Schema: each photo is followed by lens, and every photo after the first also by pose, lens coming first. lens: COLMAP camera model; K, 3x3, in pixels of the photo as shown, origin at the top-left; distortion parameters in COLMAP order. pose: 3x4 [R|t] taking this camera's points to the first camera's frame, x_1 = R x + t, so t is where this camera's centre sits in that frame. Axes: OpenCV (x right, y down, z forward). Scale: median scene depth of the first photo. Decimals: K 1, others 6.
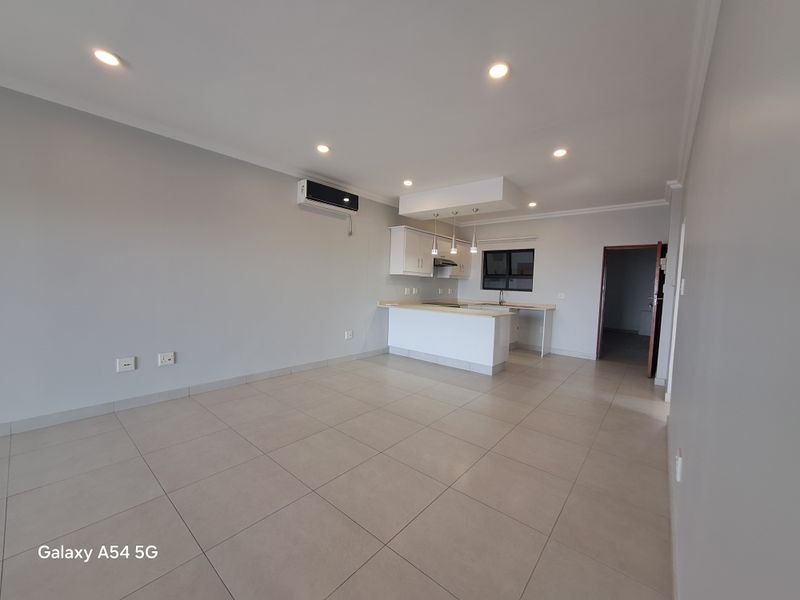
lens RADIAL K [[319.6, 0, 400.7], [0, 319.6, 301.2], [0, 0, 1]] dist [-0.008086, 0.000902]
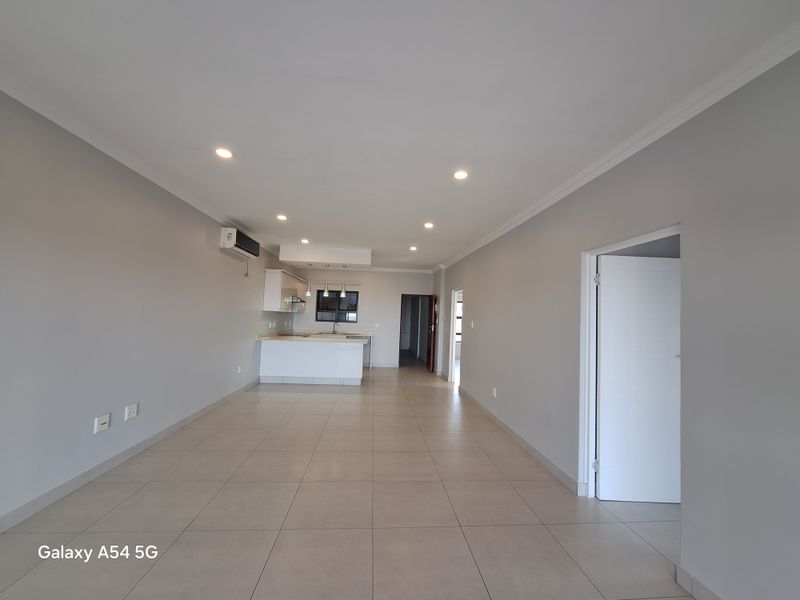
lens RADIAL K [[319.6, 0, 395.8], [0, 319.6, 300.8], [0, 0, 1]] dist [-0.008086, 0.000902]
pose [[0.720484, 0.027220, 0.692938, -0.502988], [0.027454, 0.997326, -0.067722, -0.032387], [-0.692928, 0.067817, 0.717810, -0.123207]]
